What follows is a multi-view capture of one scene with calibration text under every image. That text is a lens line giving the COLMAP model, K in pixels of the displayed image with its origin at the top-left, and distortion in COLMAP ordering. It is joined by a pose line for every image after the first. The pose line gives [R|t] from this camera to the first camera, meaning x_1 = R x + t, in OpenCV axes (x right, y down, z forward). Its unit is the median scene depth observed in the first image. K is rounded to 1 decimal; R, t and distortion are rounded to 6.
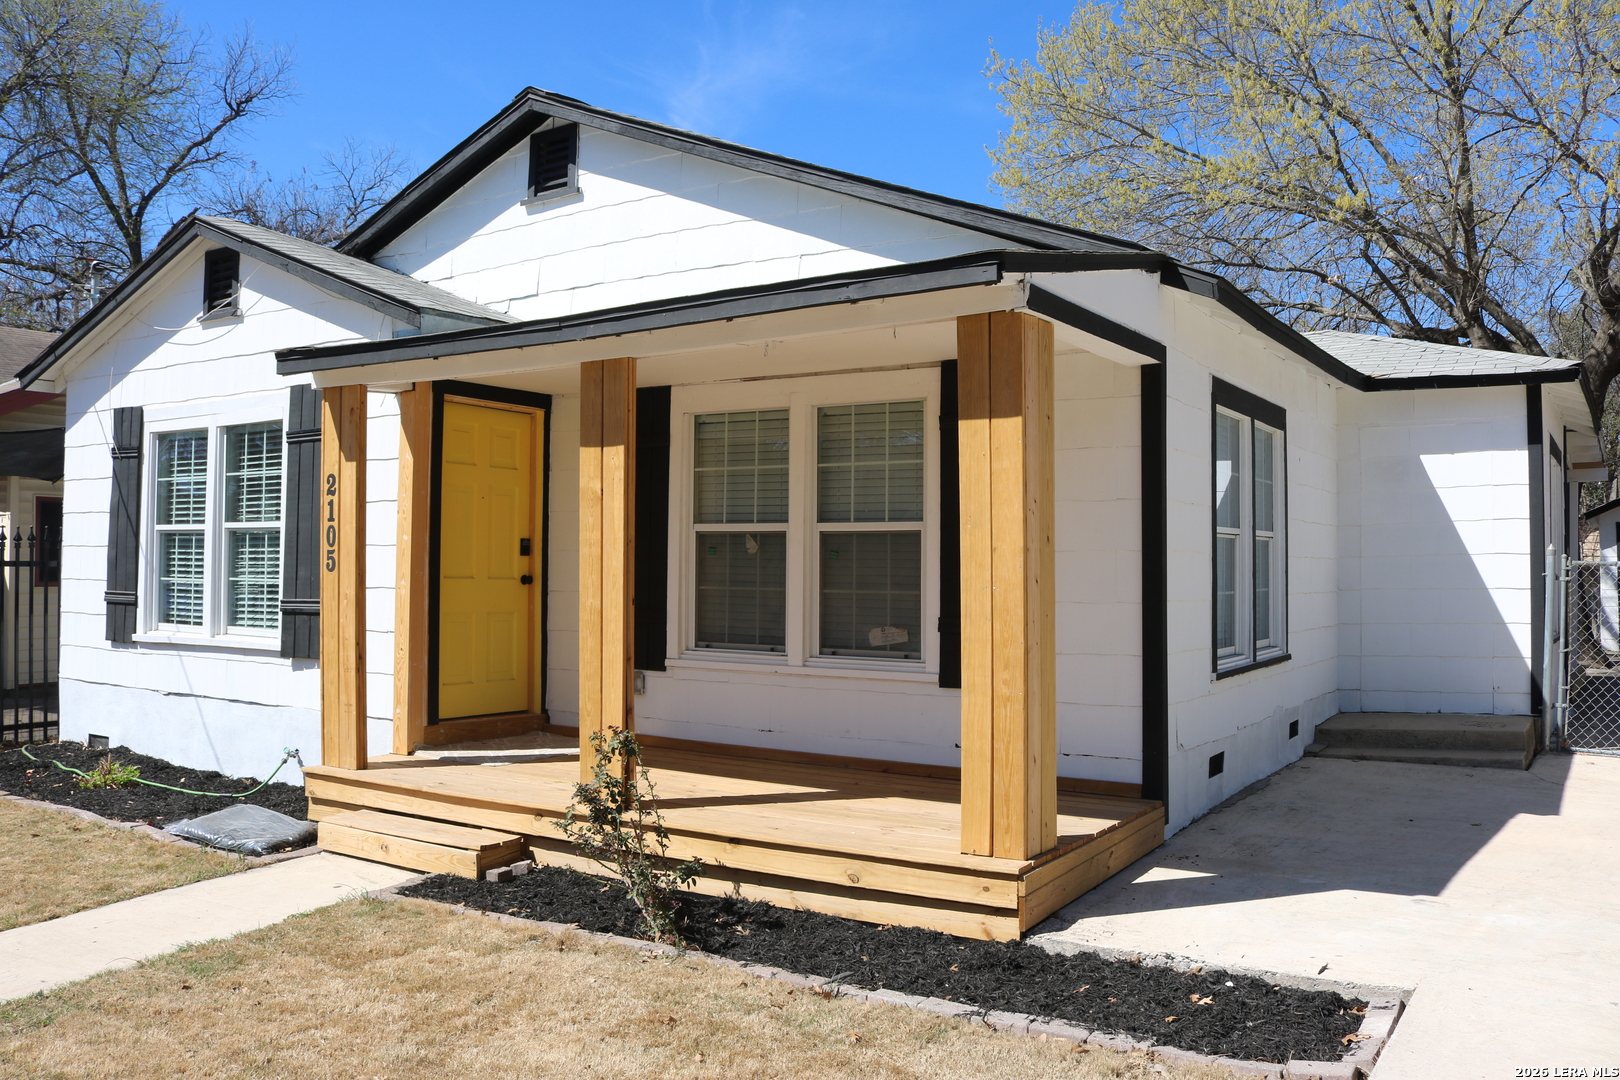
lens RADIAL K [[1320.5, 0, 810.0], [0, 1320.5, 540.0], [0, 0, 1]] dist [-0.156042, 0.122963]
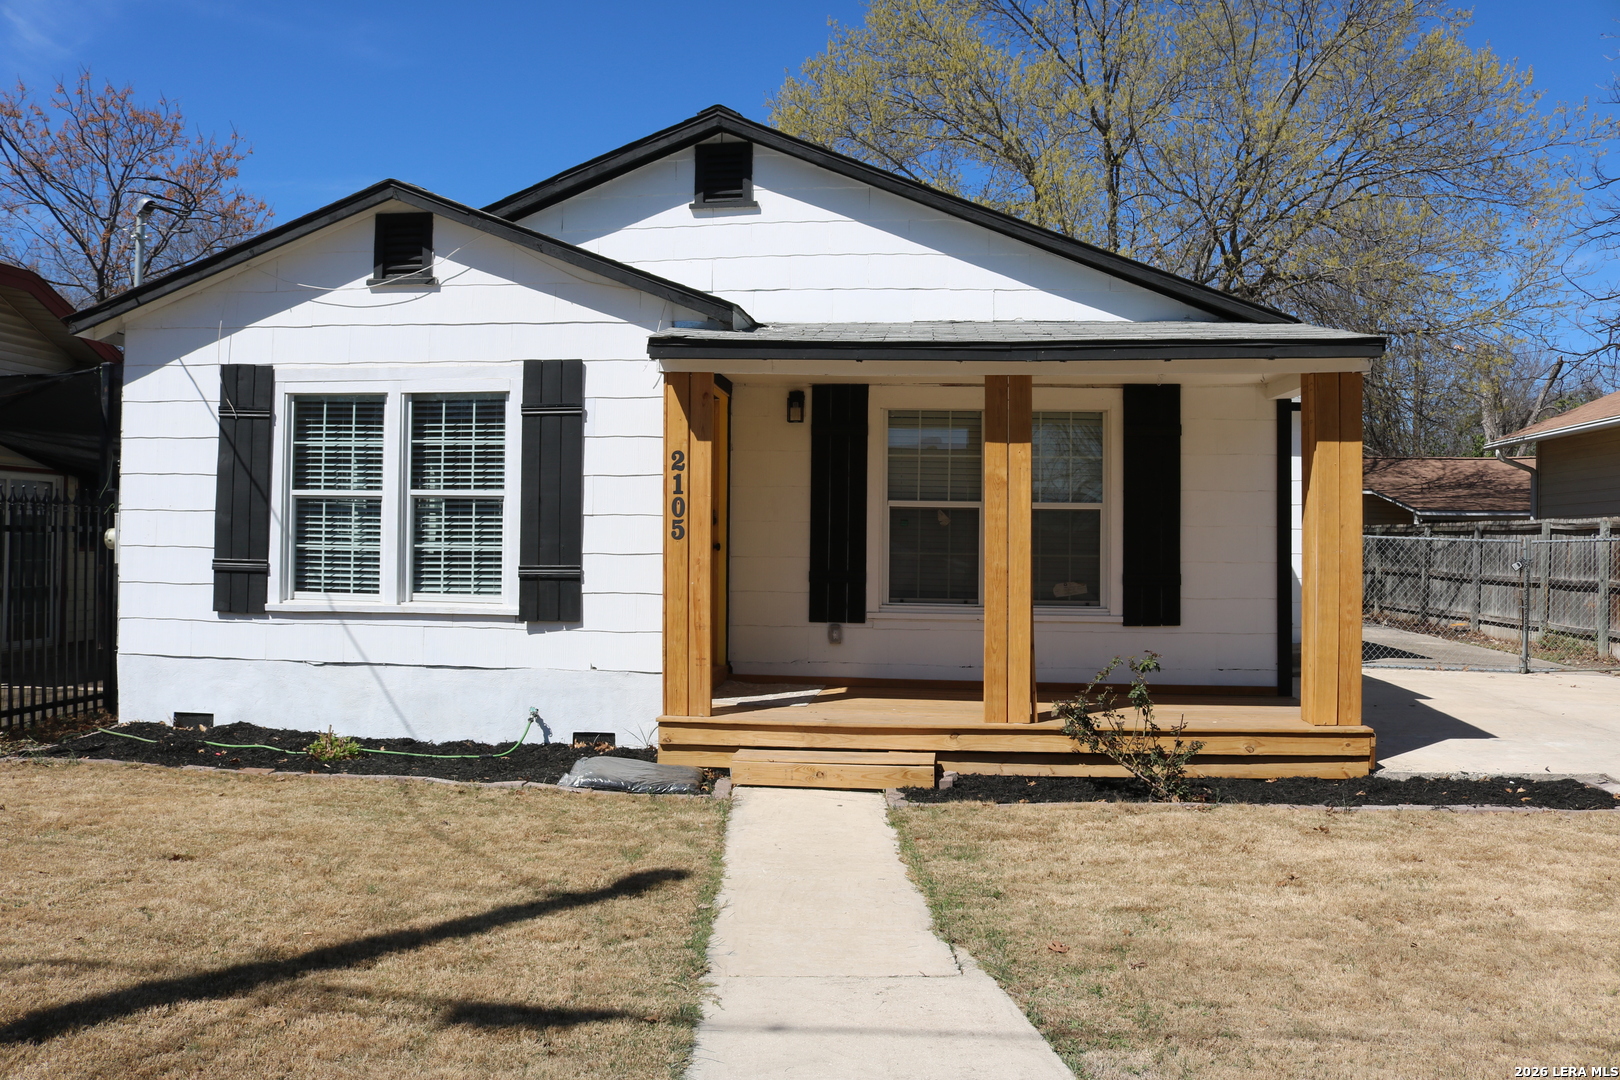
lens RADIAL K [[1320.5, 0, 810.0], [0, 1320.5, 540.0], [0, 0, 1]] dist [-0.156042, 0.122963]
pose [[0.894556, 0.003707, 0.446941, -0.642372], [-0.014585, 0.999675, 0.020902, -0.000054], [-0.446718, -0.025217, 0.894319, -0.046296]]
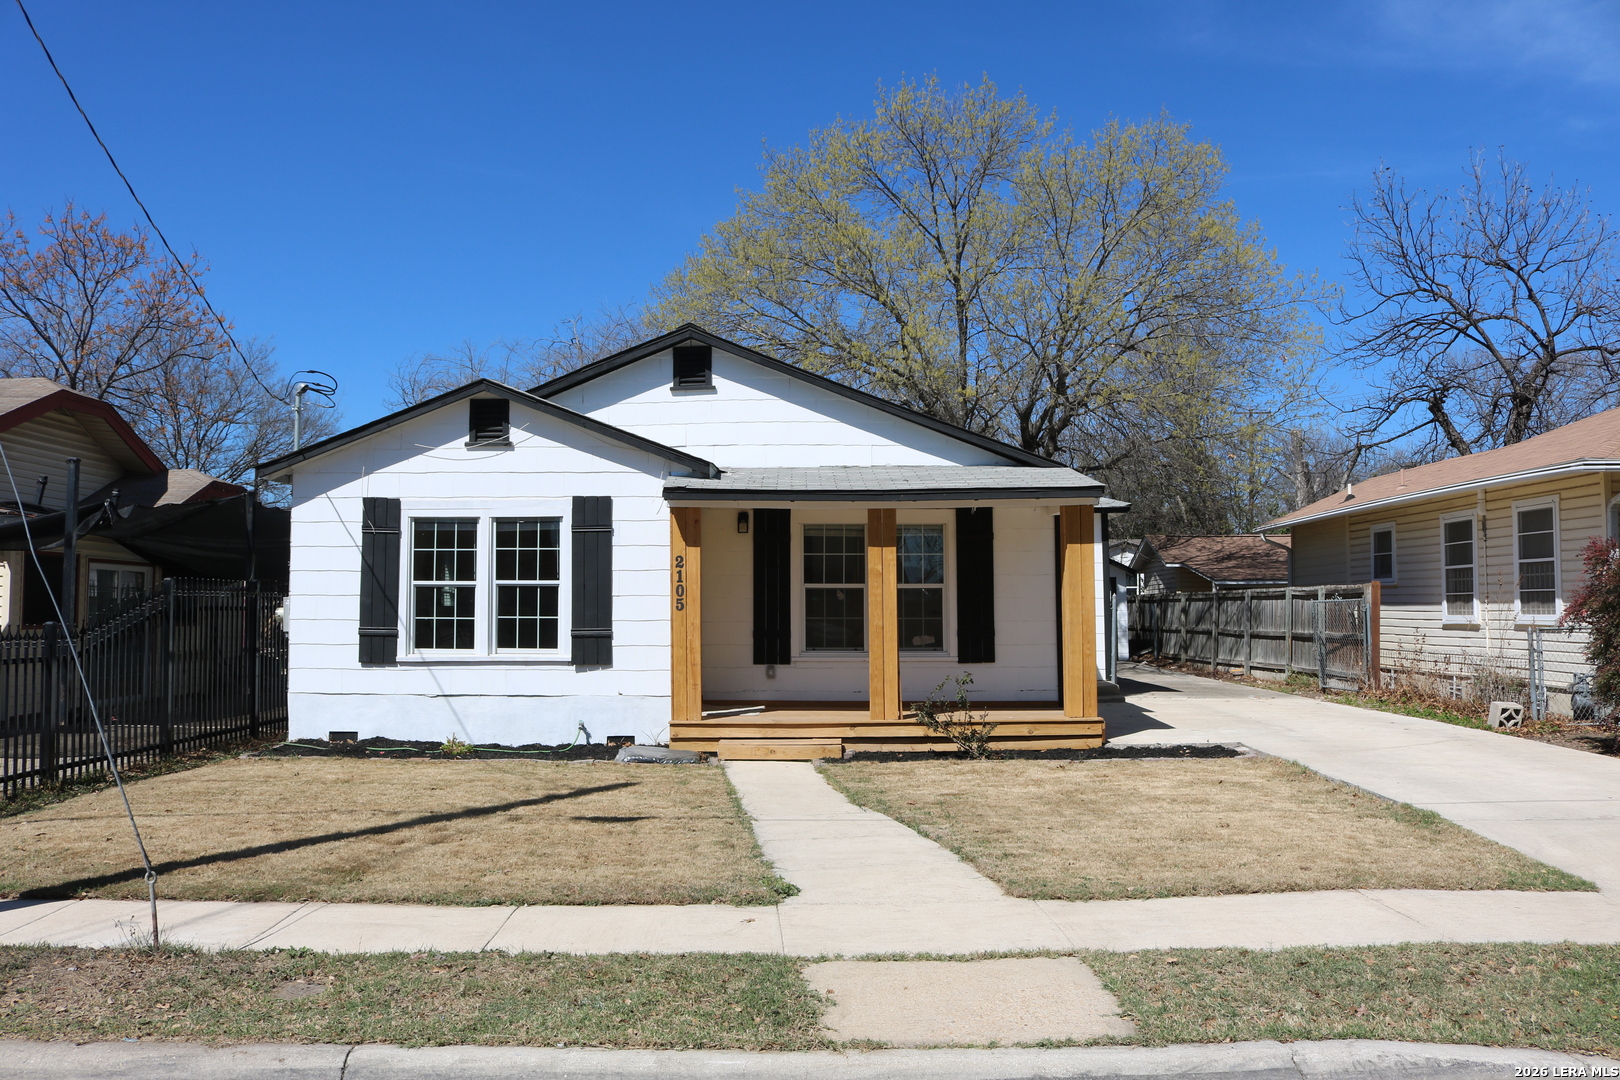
lens RADIAL K [[1320.5, 0, 810.0], [0, 1320.5, 540.0], [0, 0, 1]] dist [-0.156042, 0.122963]
pose [[0.847943, 0.021239, 0.529662, -0.981967], [-0.002719, 0.999358, -0.035721, -0.006921], [-0.530081, 0.028849, 0.847456, -0.526517]]
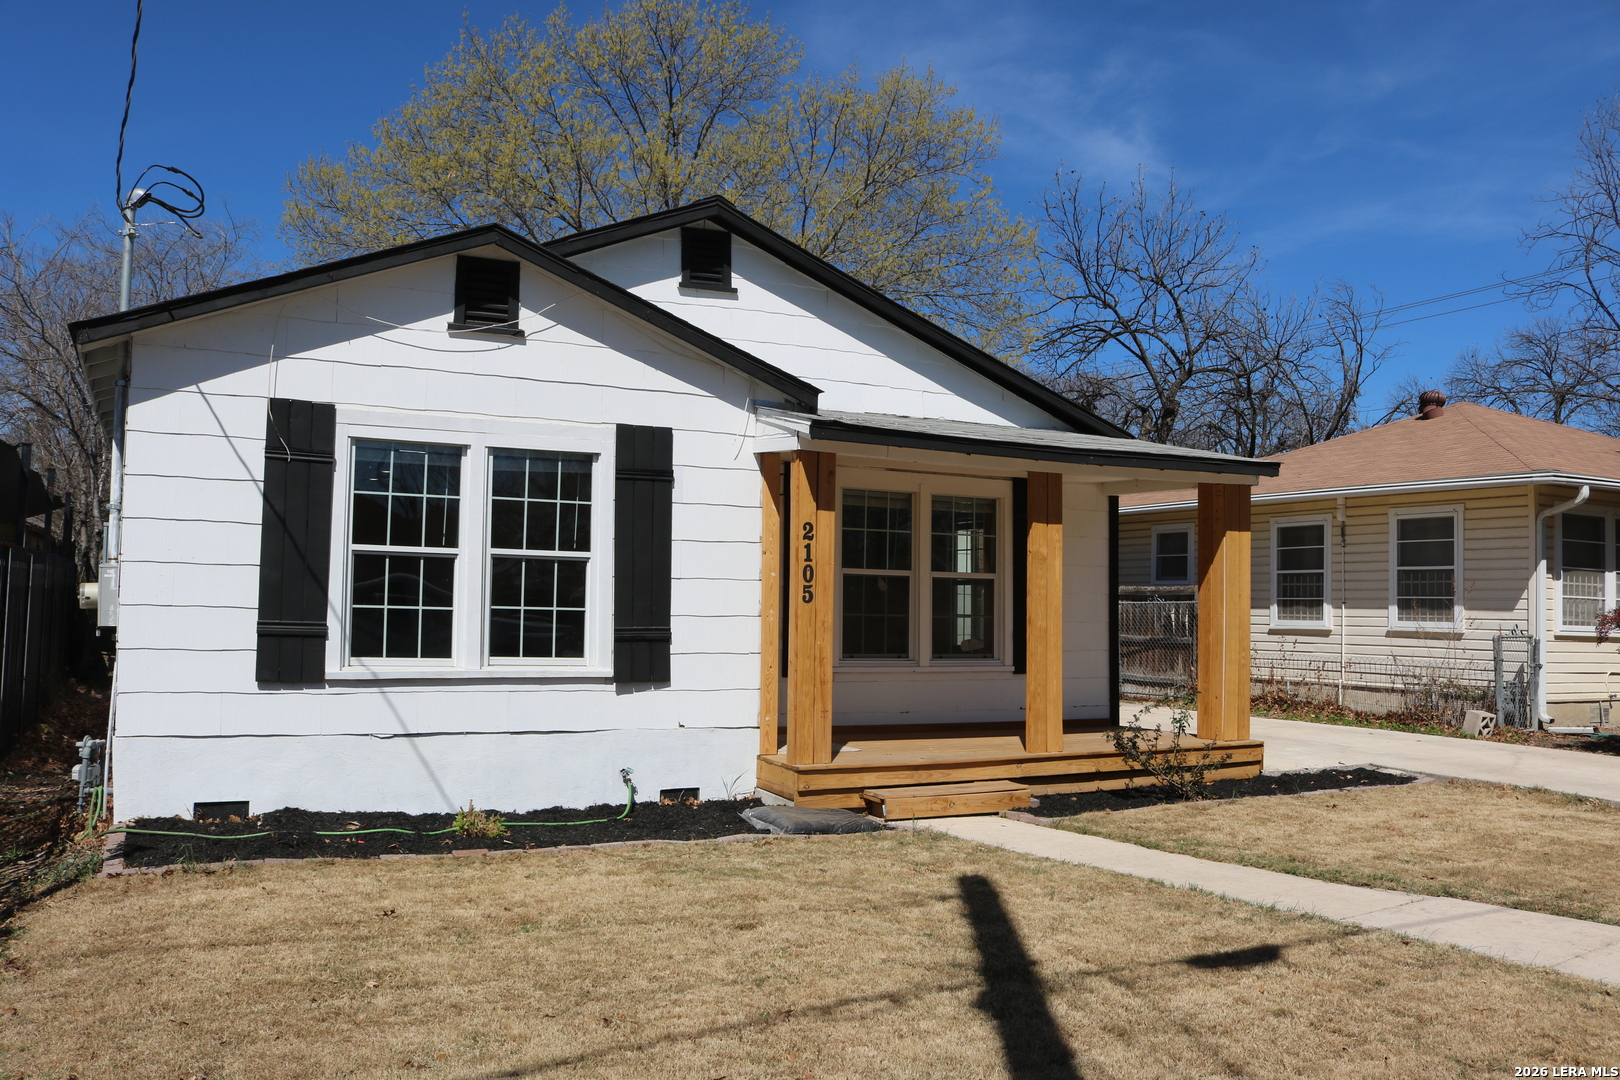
lens RADIAL K [[1320.5, 0, 810.0], [0, 1320.5, 540.0], [0, 0, 1]] dist [-0.156042, 0.122963]
pose [[0.505869, 0.046426, 0.861360, -1.194452], [-0.030616, 0.998888, -0.035858, 0.008230], [-0.862067, -0.008232, 0.506728, 0.310520]]
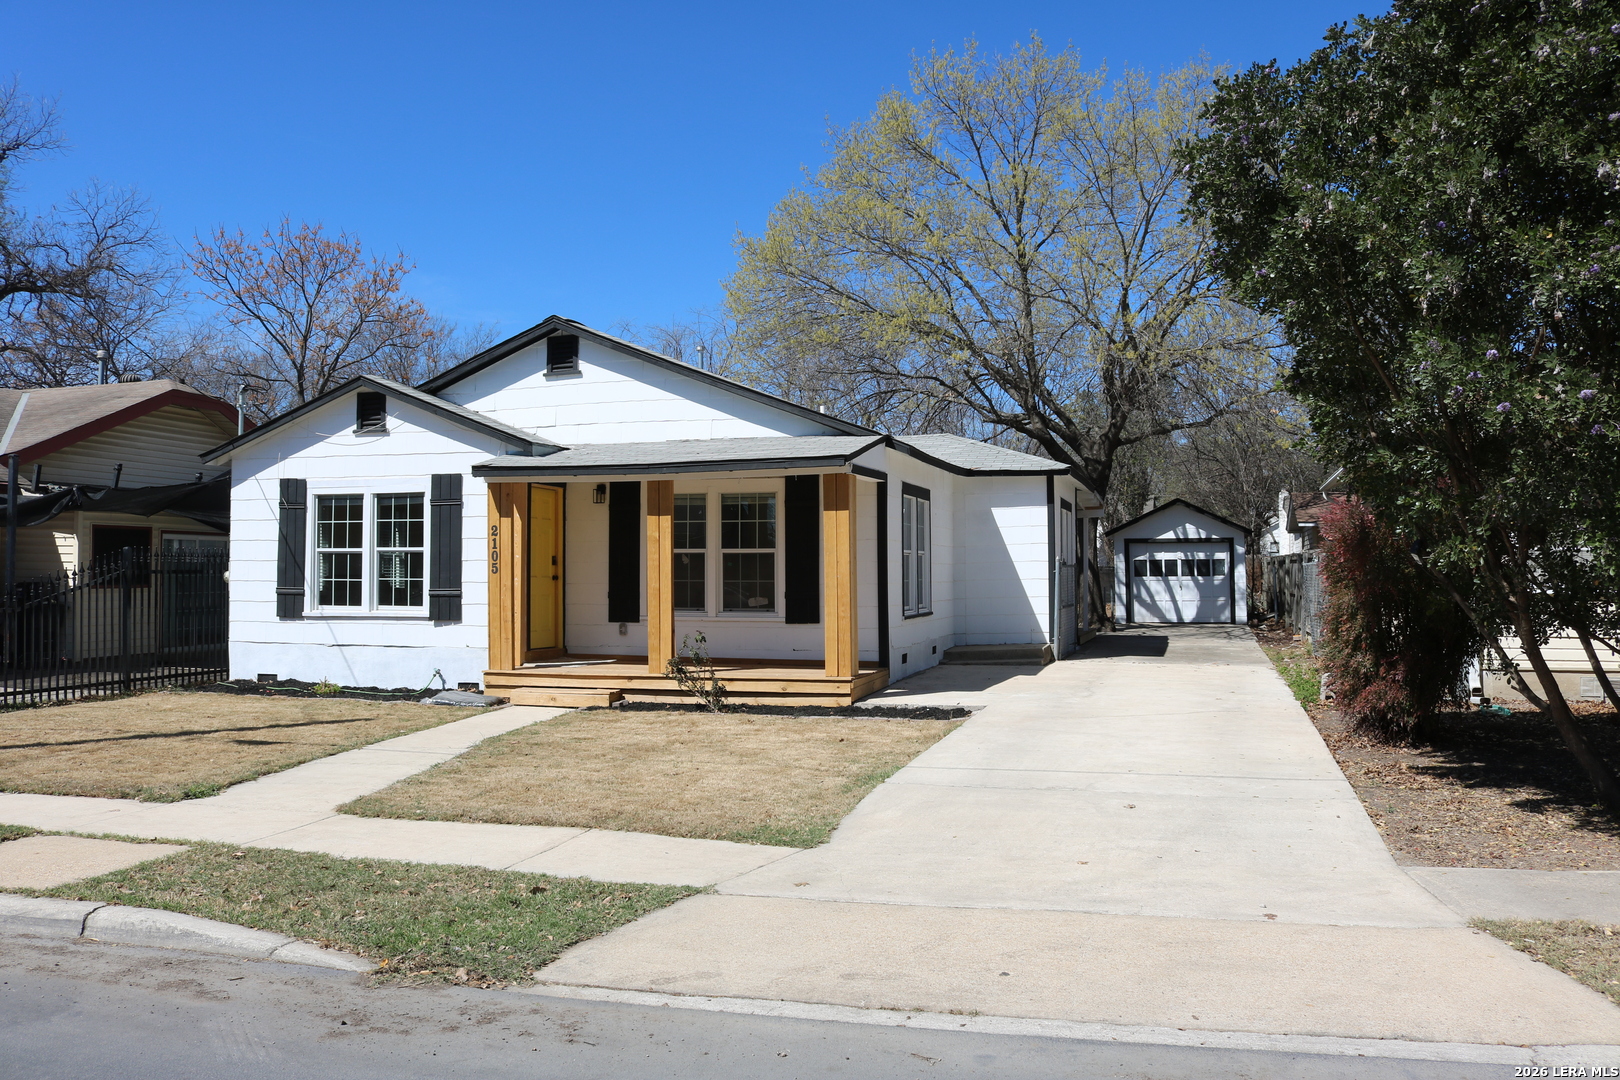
lens RADIAL K [[1320.5, 0, 810.0], [0, 1320.5, 540.0], [0, 0, 1]] dist [-0.156042, 0.122963]
pose [[0.958060, -0.000368, 0.286568, -0.403475], [0.001685, 0.999989, -0.004350, -0.015313], [-0.286563, 0.004650, 0.958050, -0.920235]]
